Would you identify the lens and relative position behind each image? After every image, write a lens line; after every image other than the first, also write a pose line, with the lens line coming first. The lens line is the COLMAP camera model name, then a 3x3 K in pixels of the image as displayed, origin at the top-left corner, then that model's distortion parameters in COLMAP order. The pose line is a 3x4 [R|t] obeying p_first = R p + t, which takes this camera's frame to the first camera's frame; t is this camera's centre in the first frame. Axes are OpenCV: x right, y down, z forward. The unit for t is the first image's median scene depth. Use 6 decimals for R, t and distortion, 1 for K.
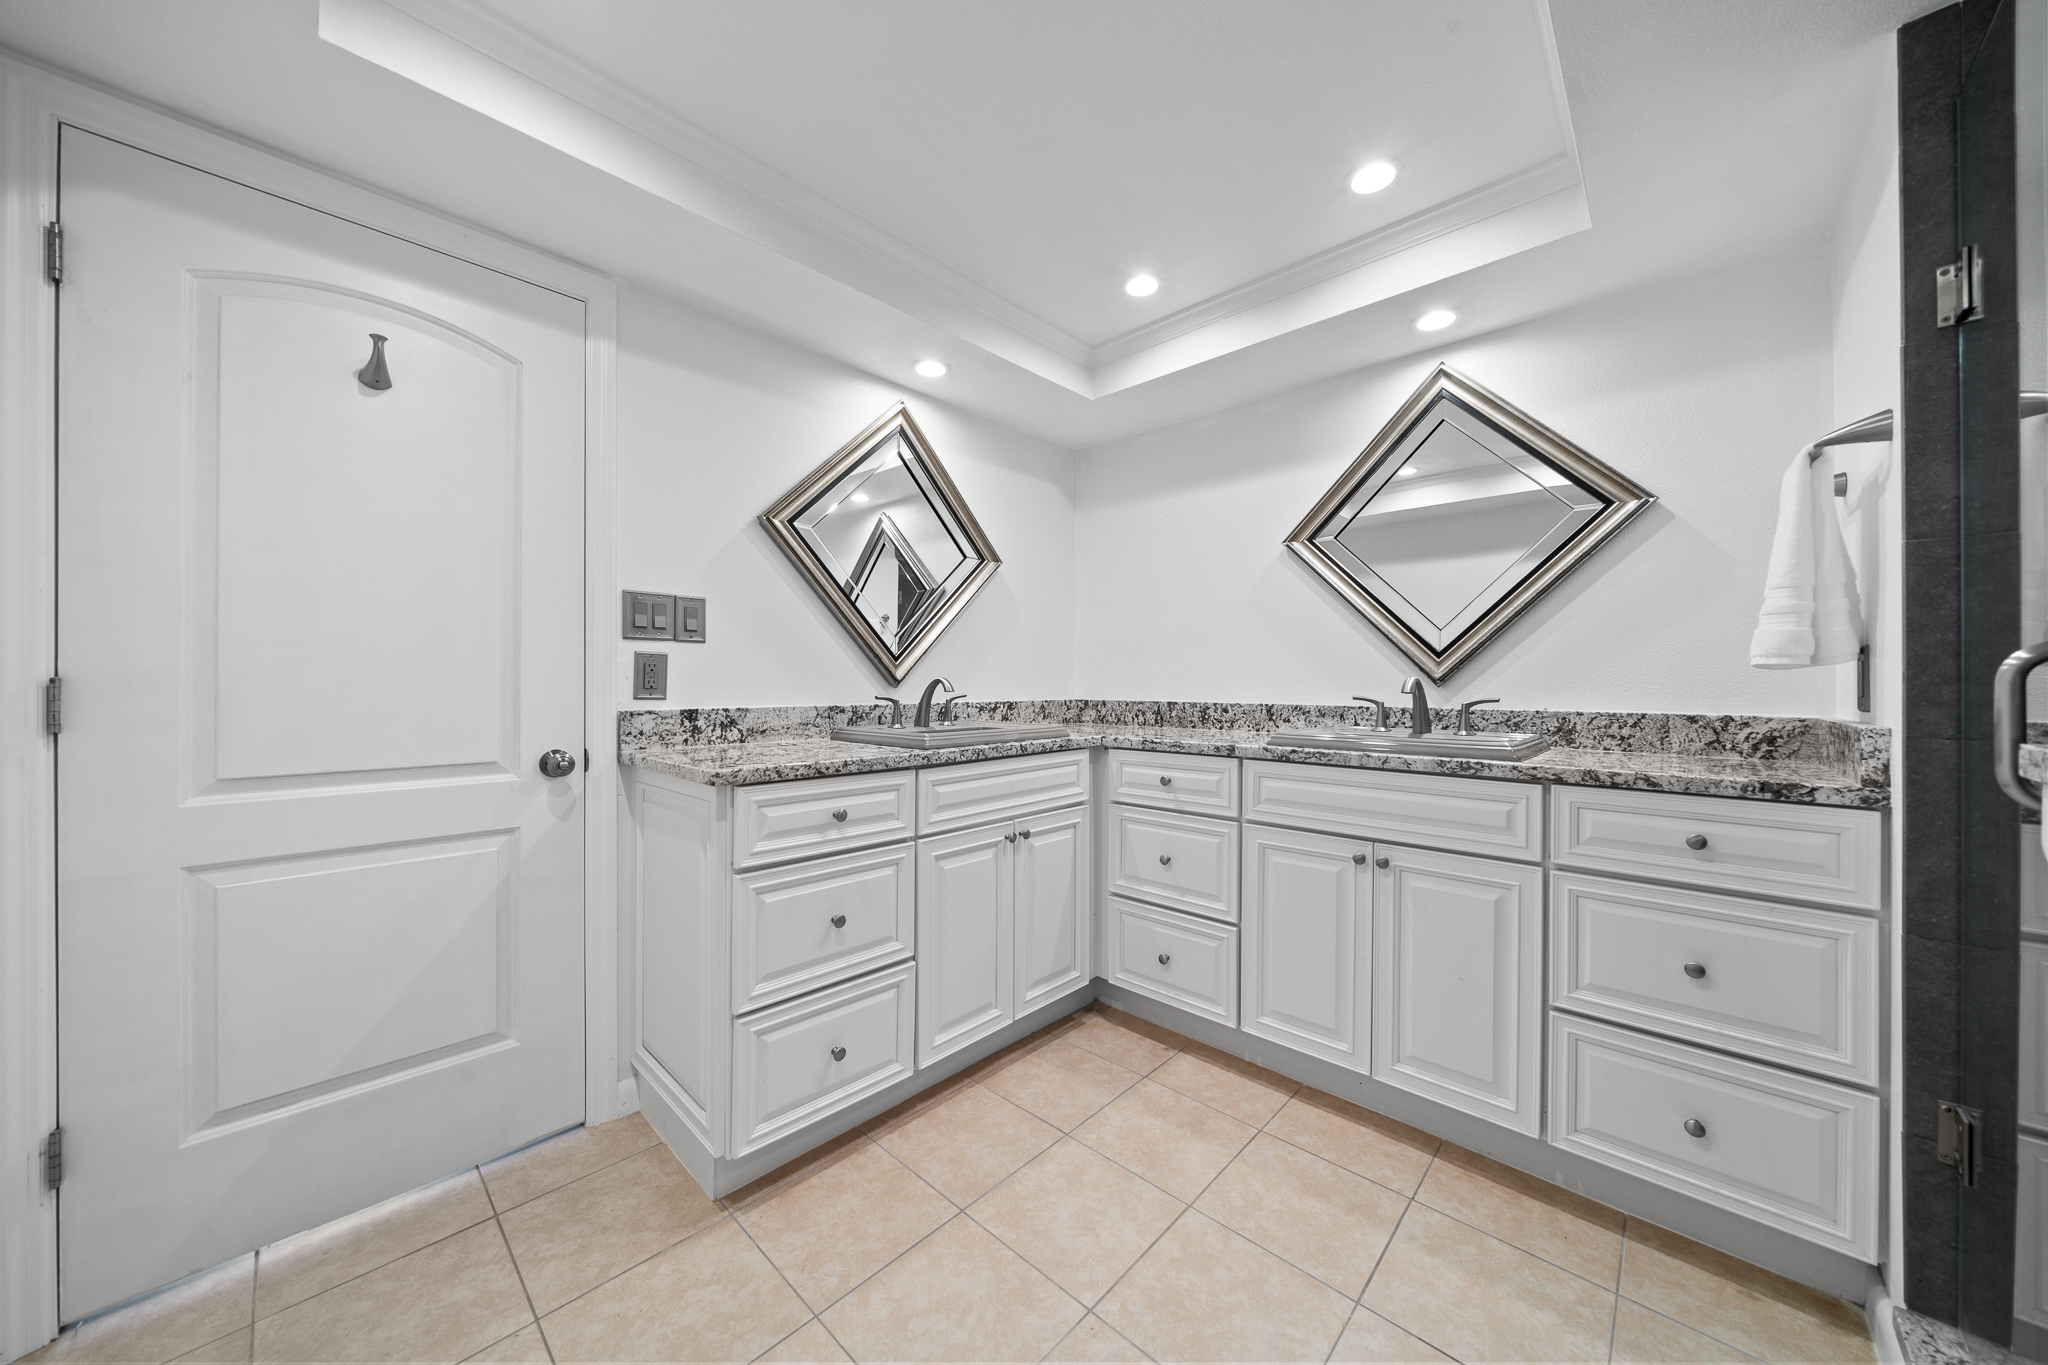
lens RADIAL K [[696.9, 0, 1027.0], [0, 696.9, 680.1], [0, 0, 1]] dist [-0.006136, 0.000728]
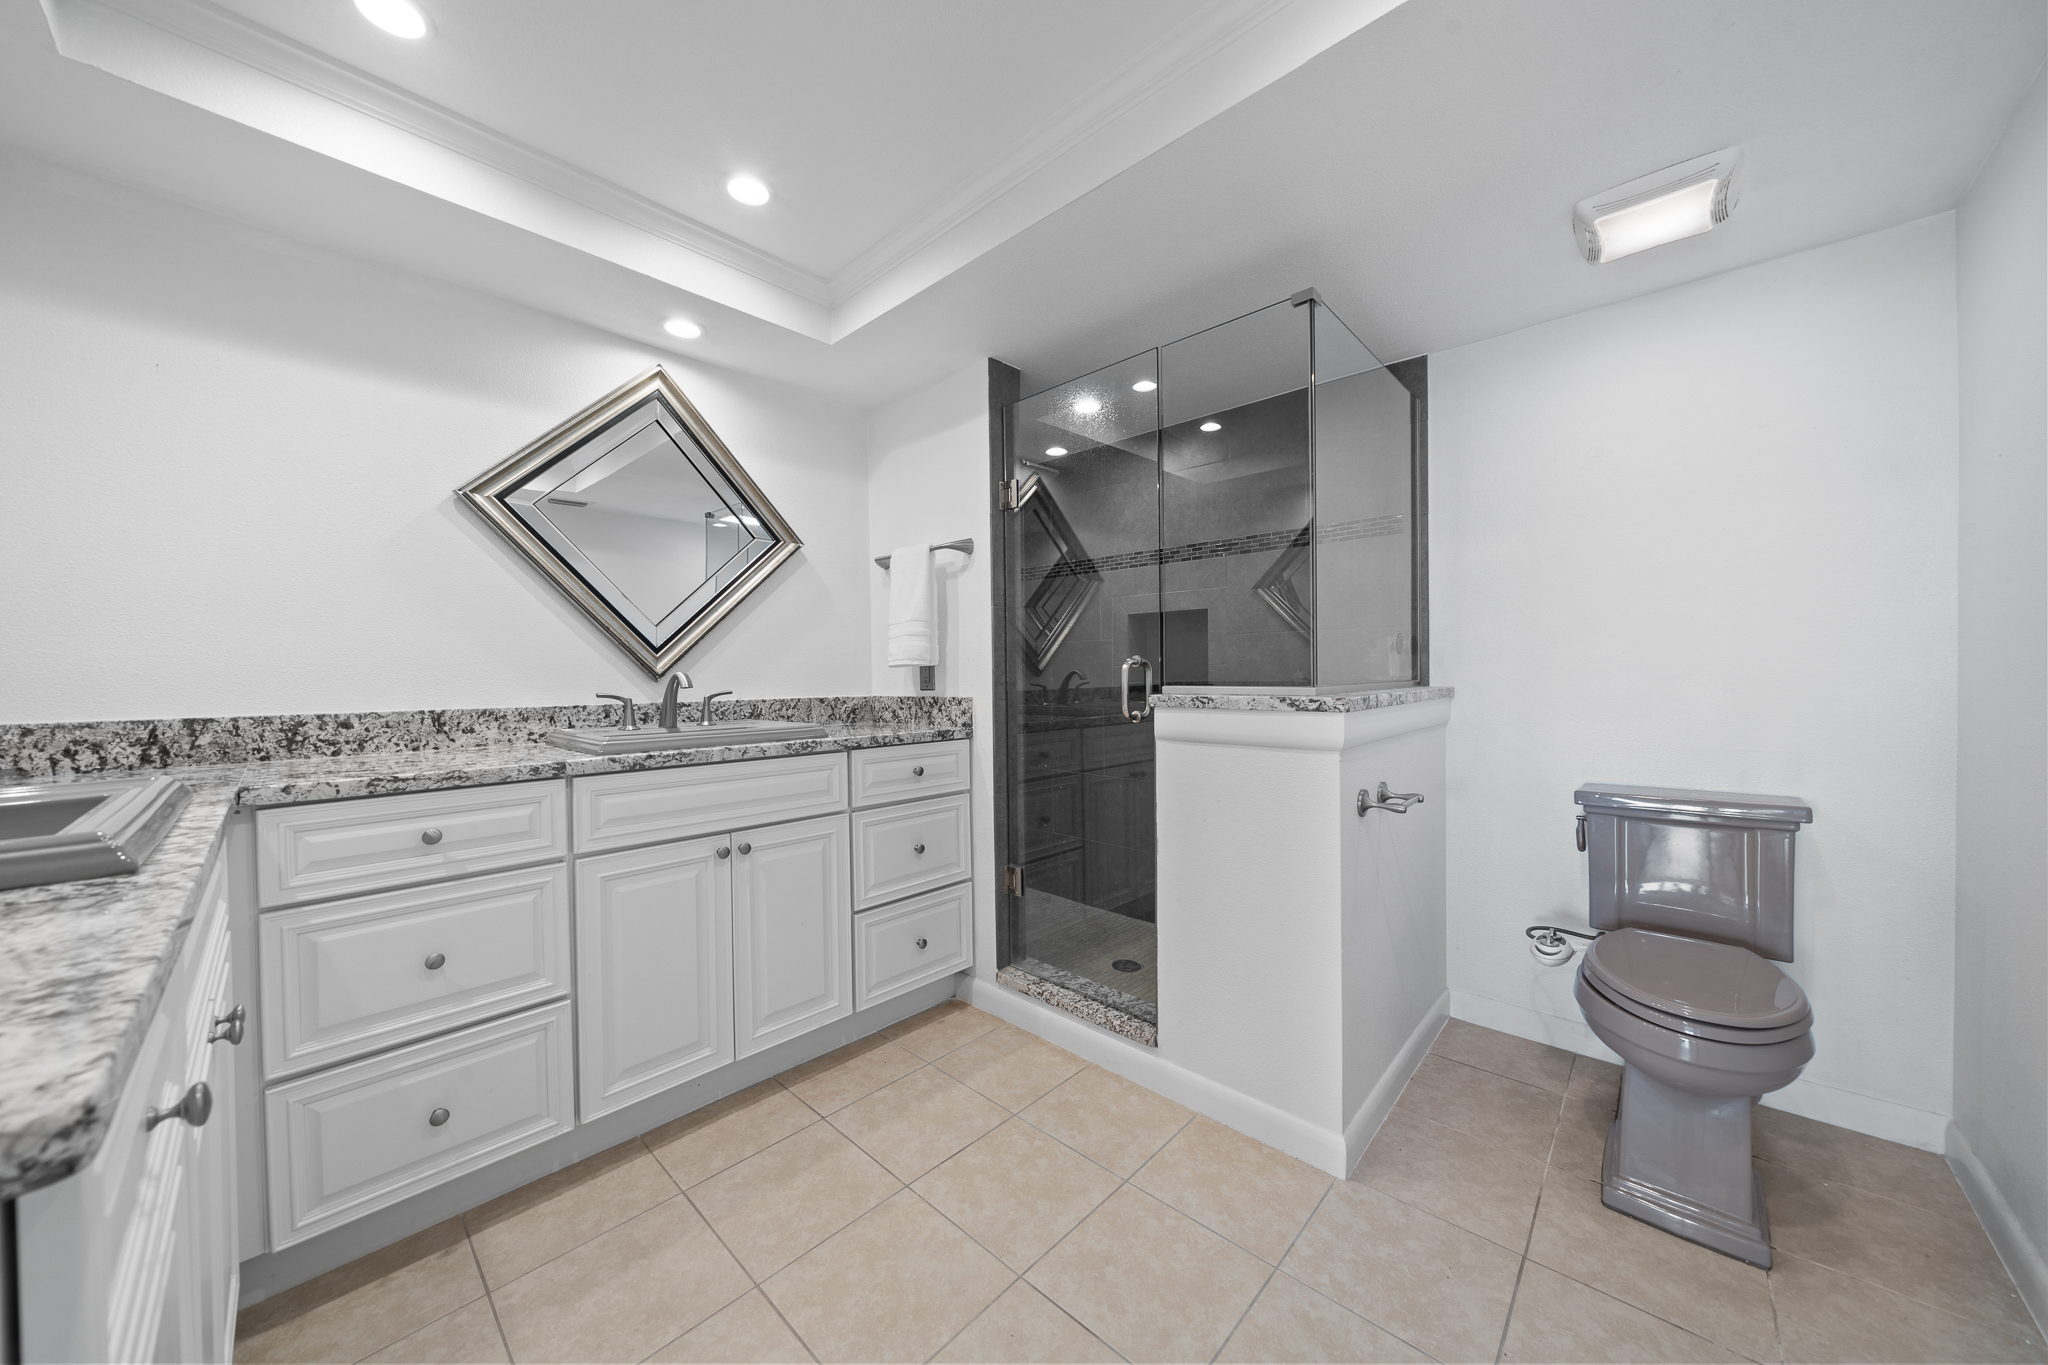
lens RADIAL K [[696.9, 0, 1027.1], [0, 696.9, 680.5], [0, 0, 1]] dist [-0.006136, 0.000728]
pose [[-0.000923, -0.010873, 0.999940, -0.459407], [0.006681, 0.999918, 0.010879, 0.000156], [-0.999977, 0.006691, -0.000850, 0.492395]]
